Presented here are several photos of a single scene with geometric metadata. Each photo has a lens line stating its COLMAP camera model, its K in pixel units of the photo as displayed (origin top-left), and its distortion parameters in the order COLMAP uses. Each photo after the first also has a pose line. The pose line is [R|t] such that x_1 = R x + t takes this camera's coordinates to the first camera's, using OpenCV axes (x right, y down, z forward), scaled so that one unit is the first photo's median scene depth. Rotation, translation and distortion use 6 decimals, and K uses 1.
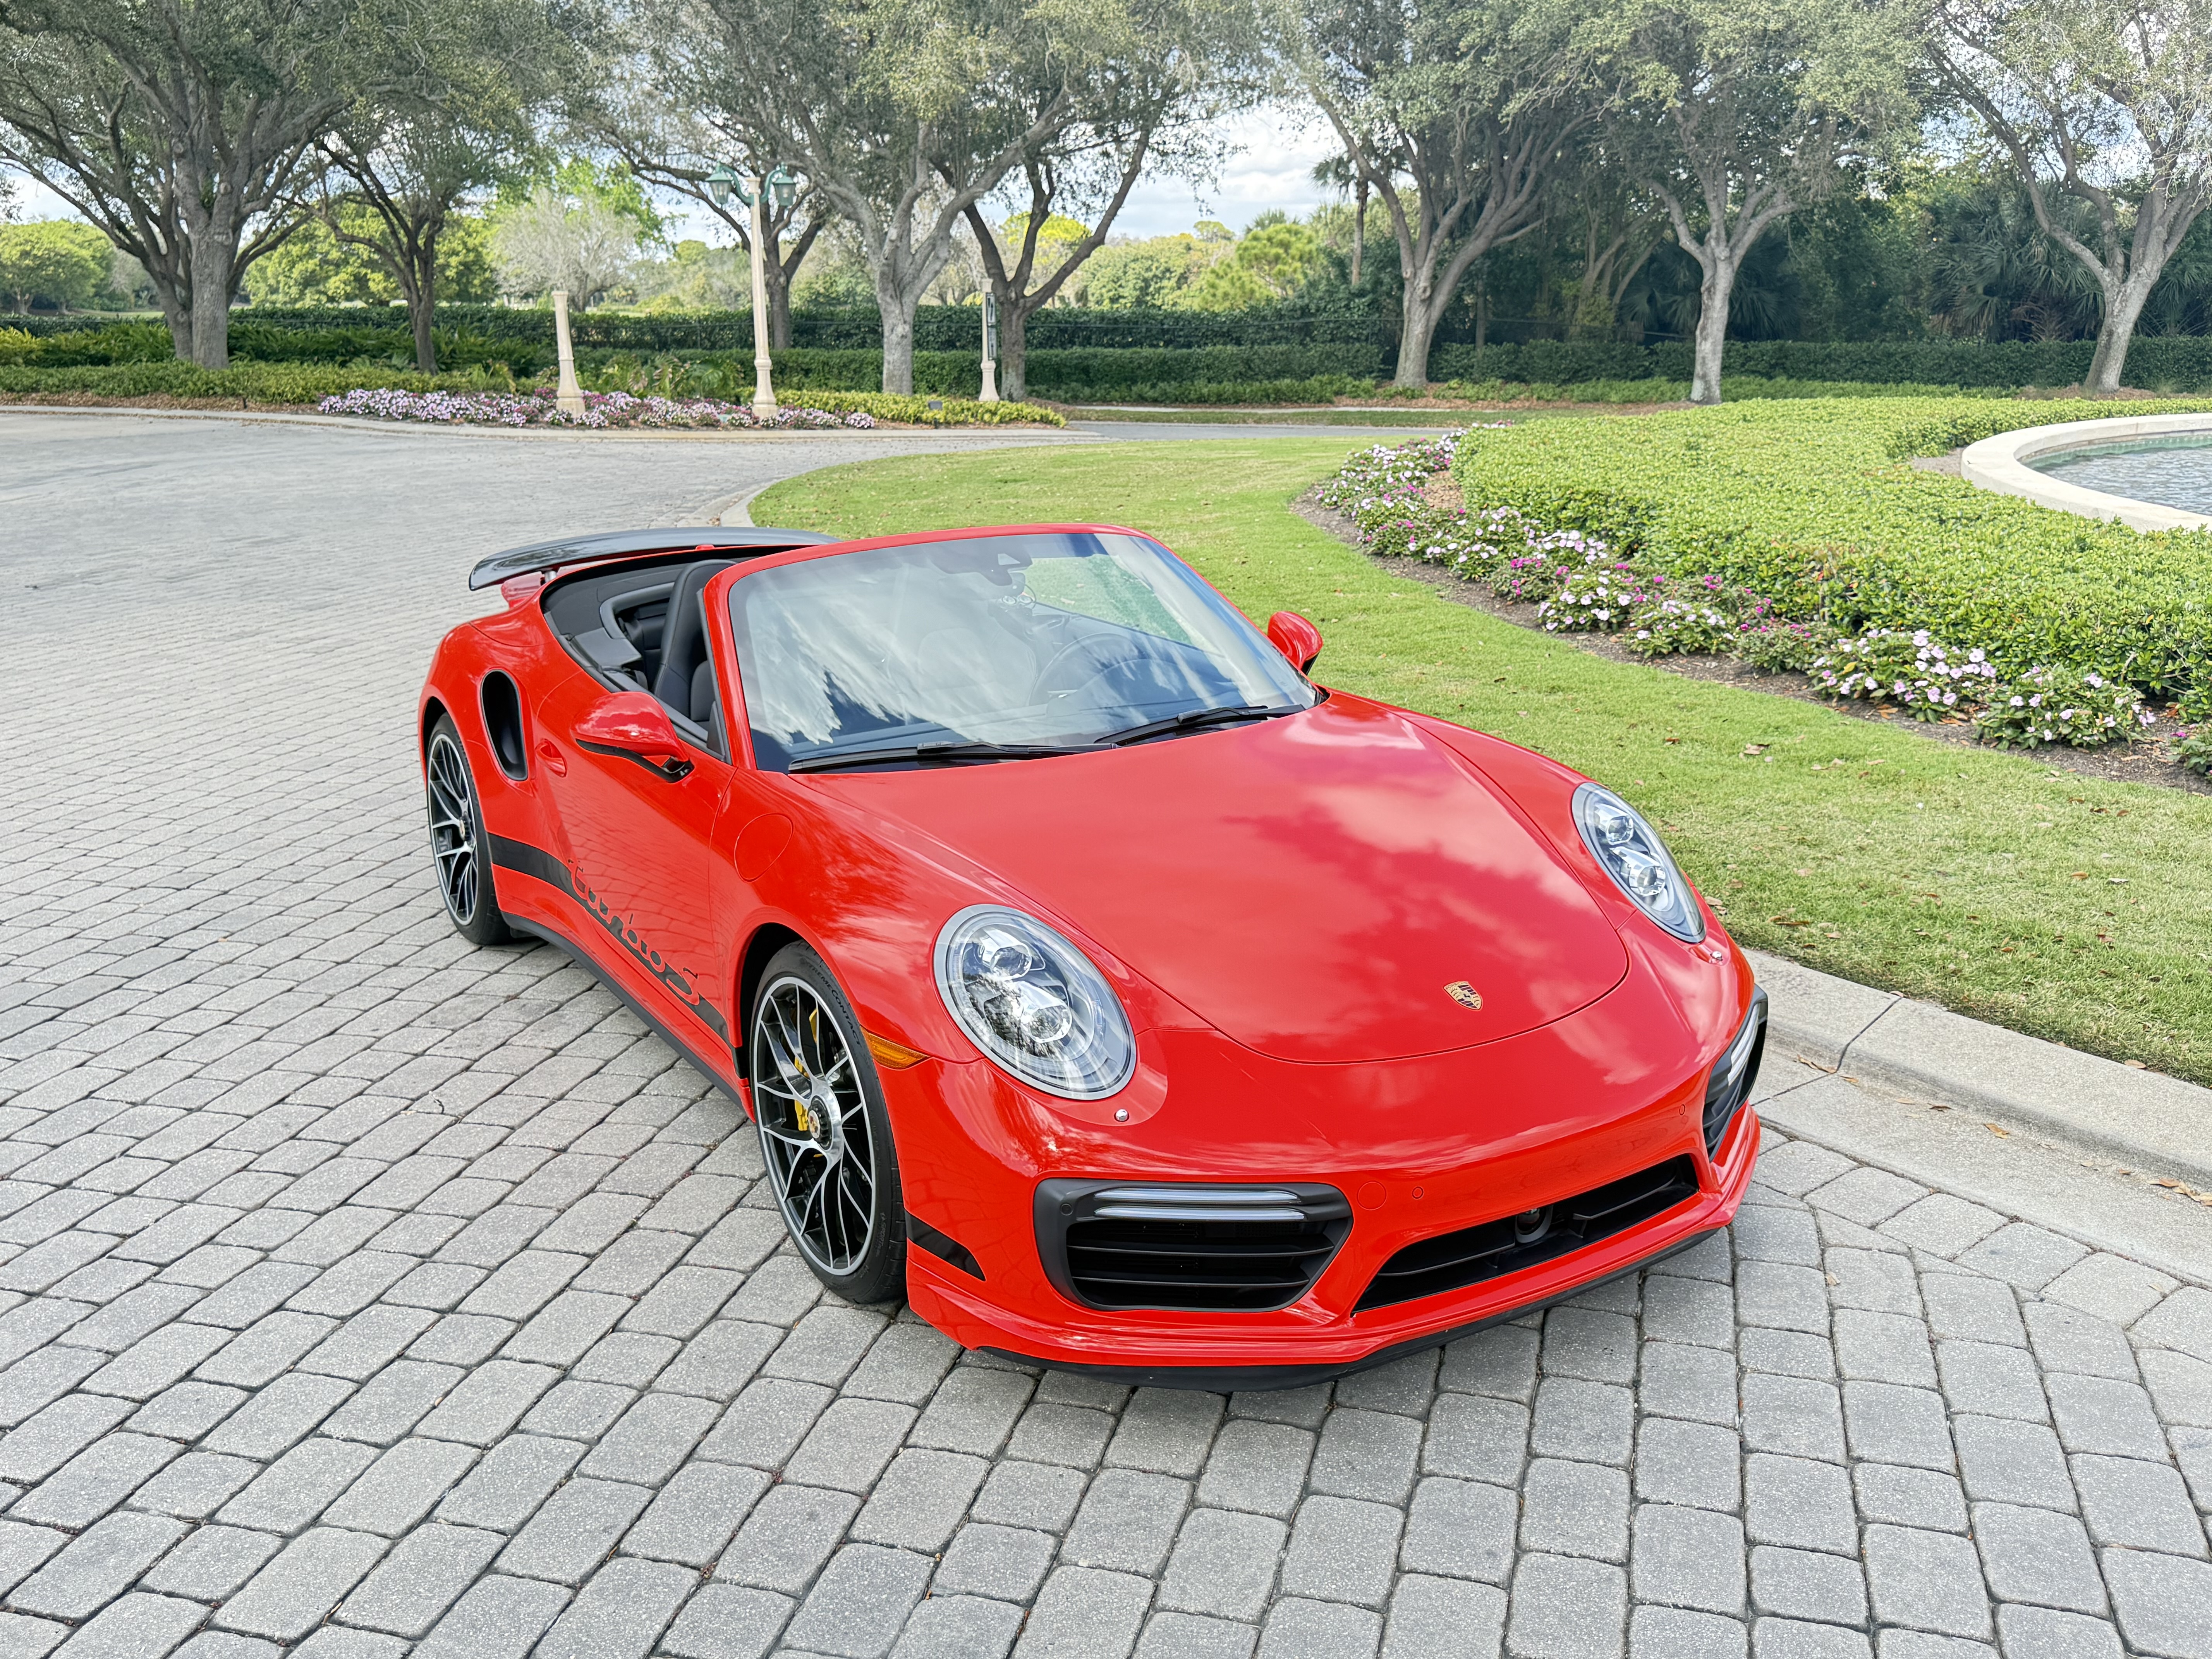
lens RADIAL K [[1881.4, 0, 1103.5], [0, 1881.4, 826.3], [0, 0, 1]] dist [0.101897, -0.182339]
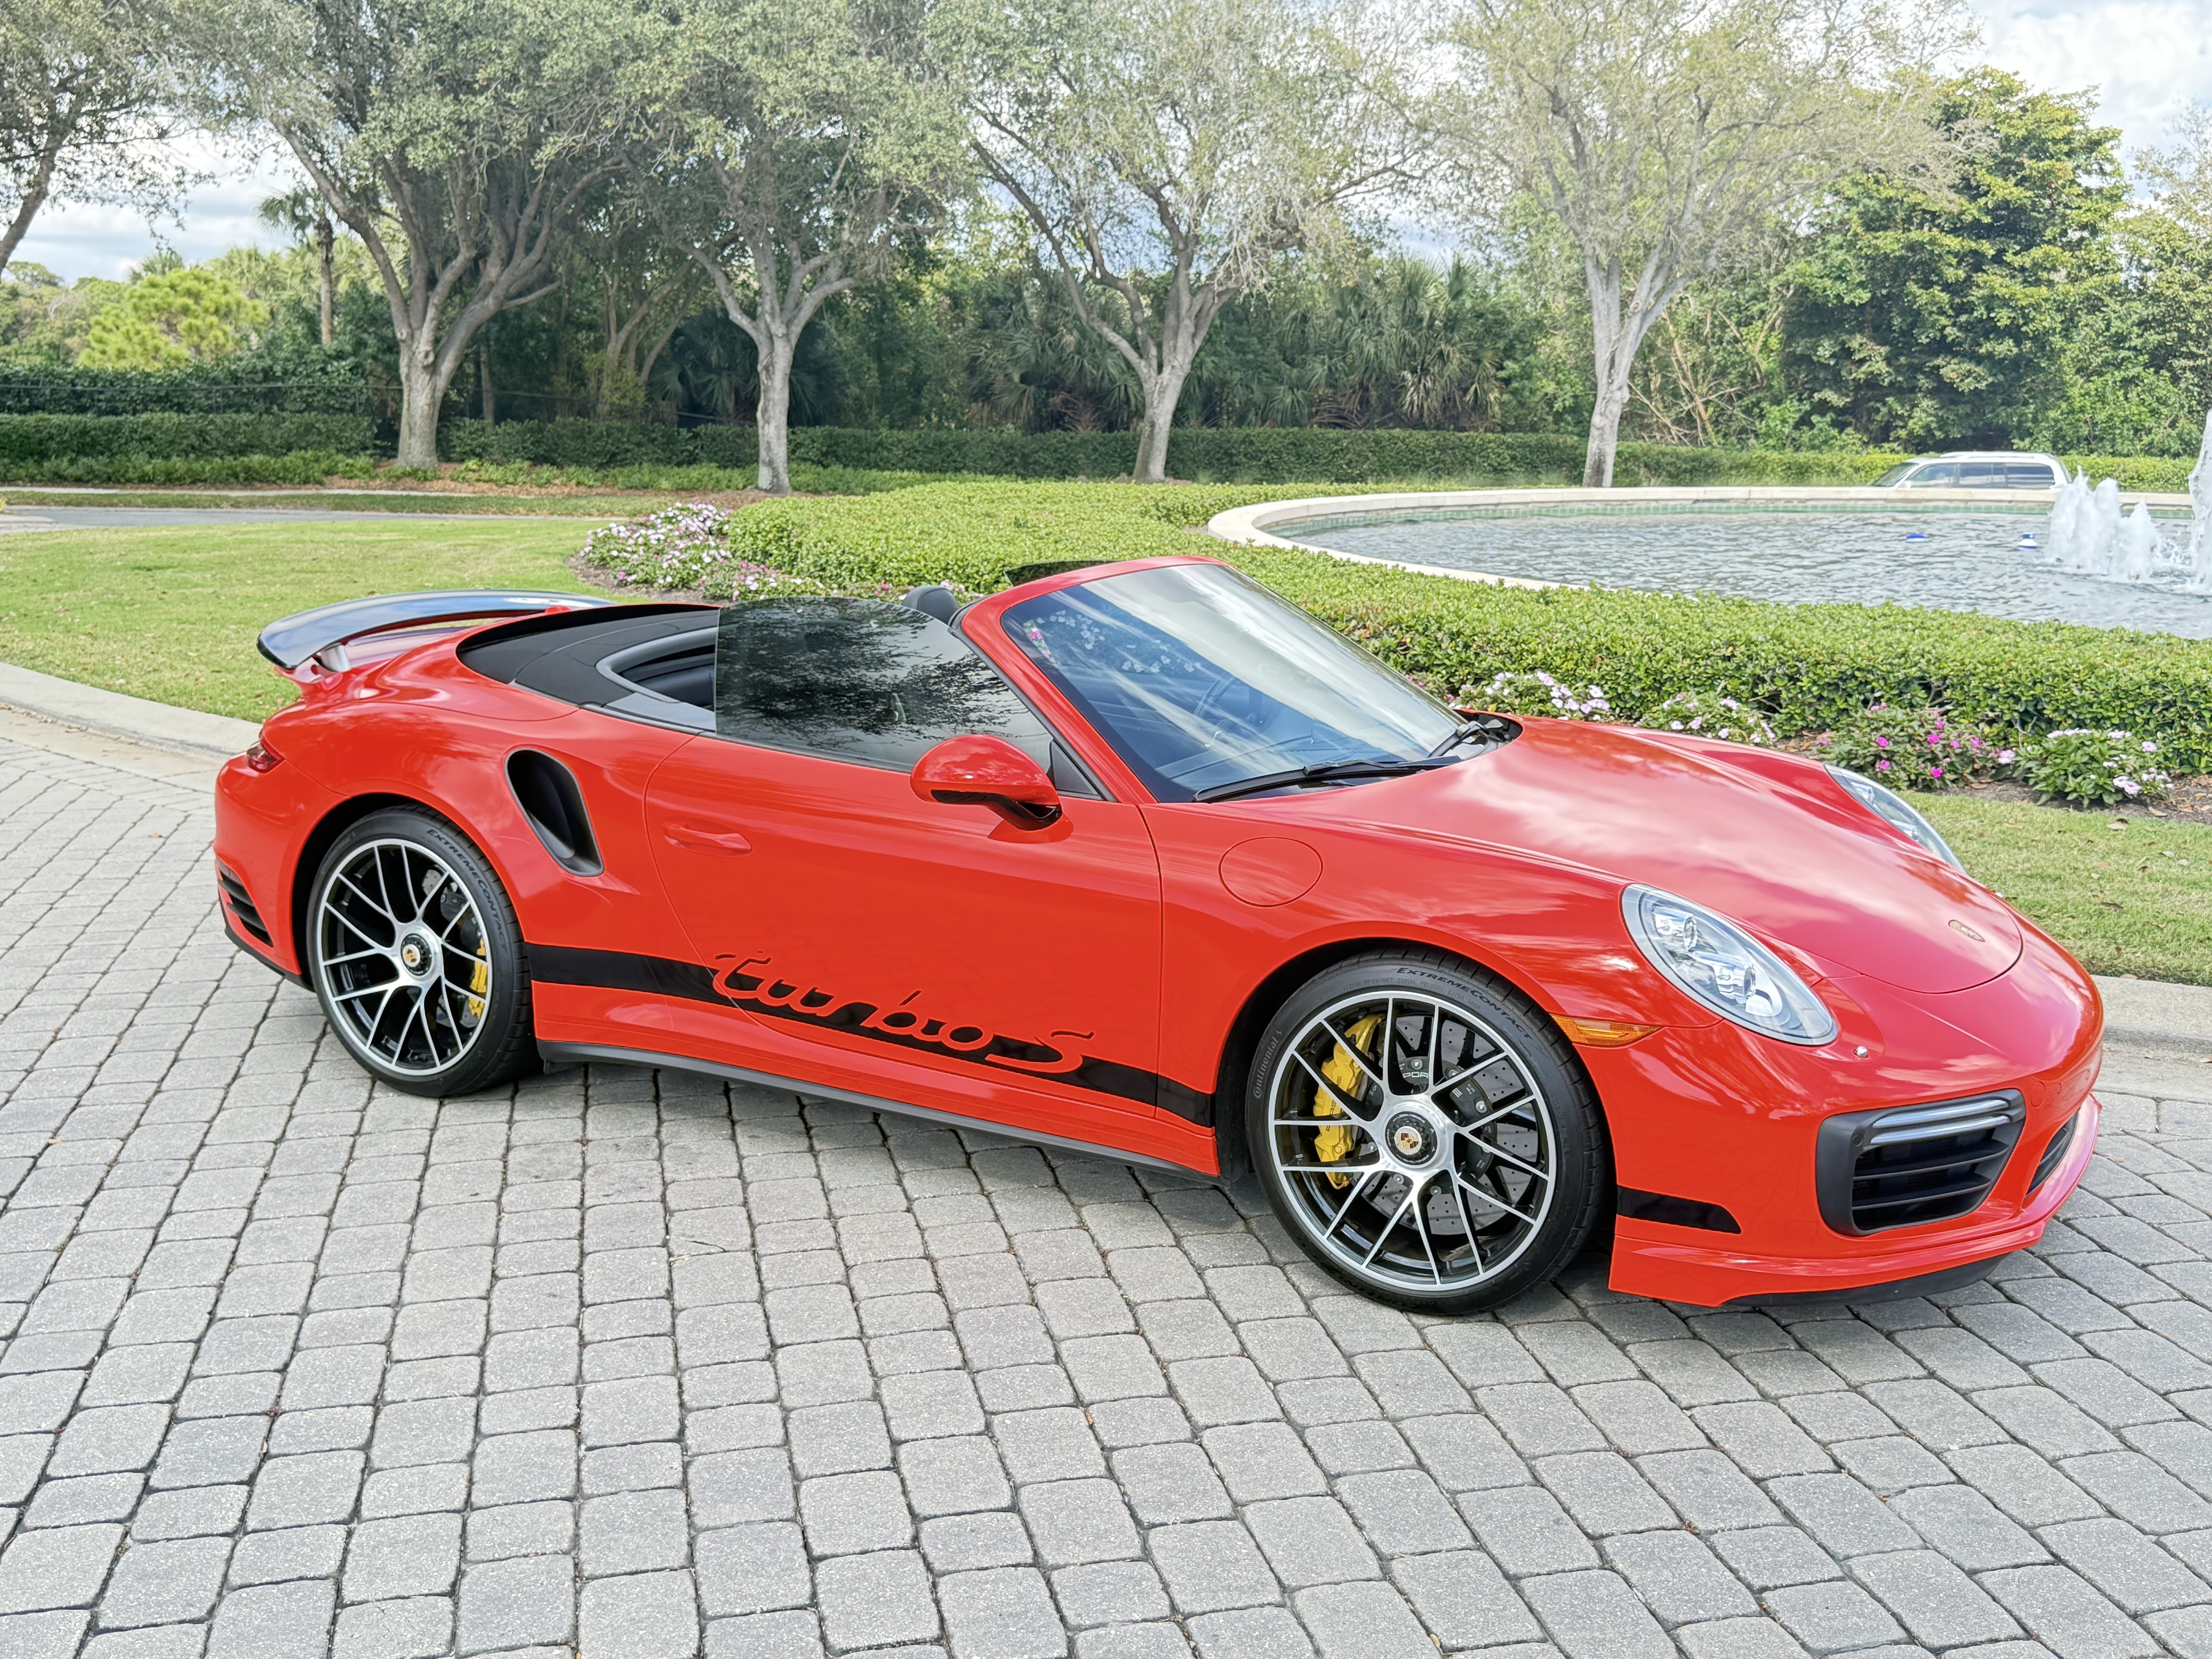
lens RADIAL K [[2197.0, 0, 1116.4], [0, 2197.0, 864.7], [0, 0, 1]] dist [0.059360, 0.000000]
pose [[0.880038, -0.078086, 0.468439, -0.070868], [0.102928, 0.994305, -0.027622, 0.002790], [-0.463614, 0.072524, 0.883064, 0.004956]]
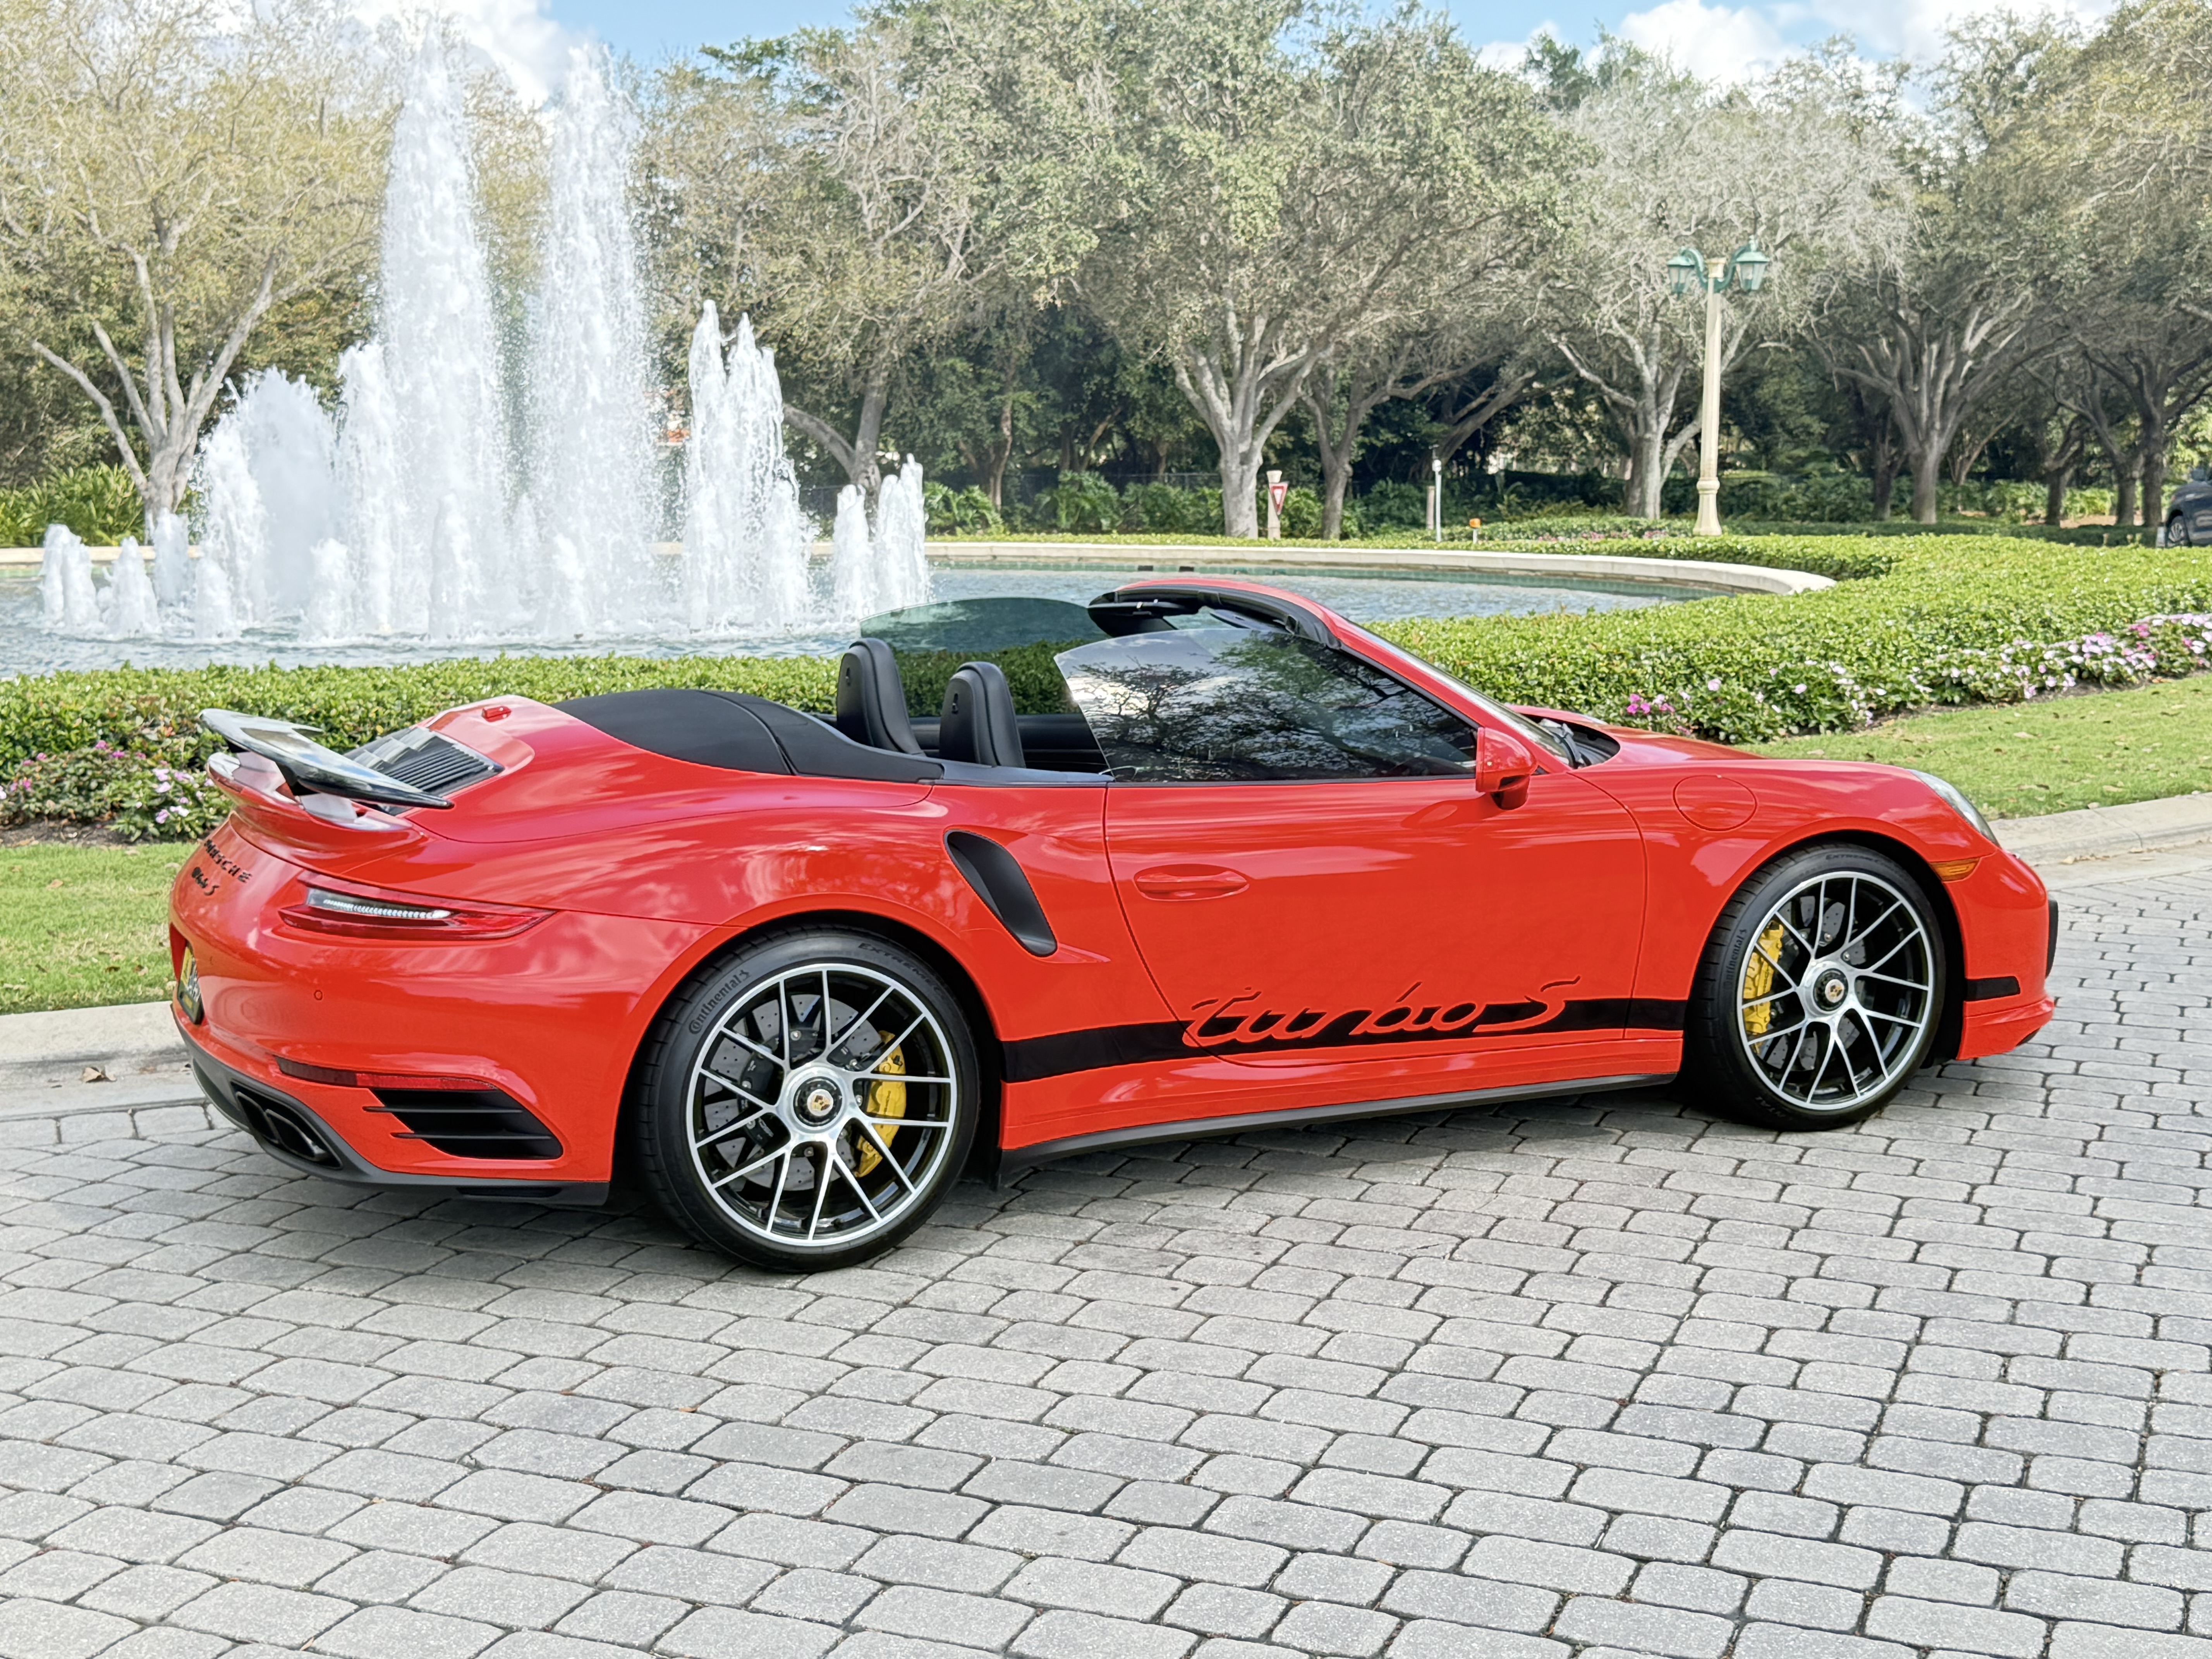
lens RADIAL K [[2814.4, 0, 1107.2], [0, 2814.4, 827.1], [0, 0, 1]] dist [0.090127, 0.000000]
pose [[0.119883, -0.120790, 0.985413, -0.179604], [0.268304, 0.959579, 0.084982, -0.020648], [-0.955846, 0.254202, 0.147446, 0.101401]]
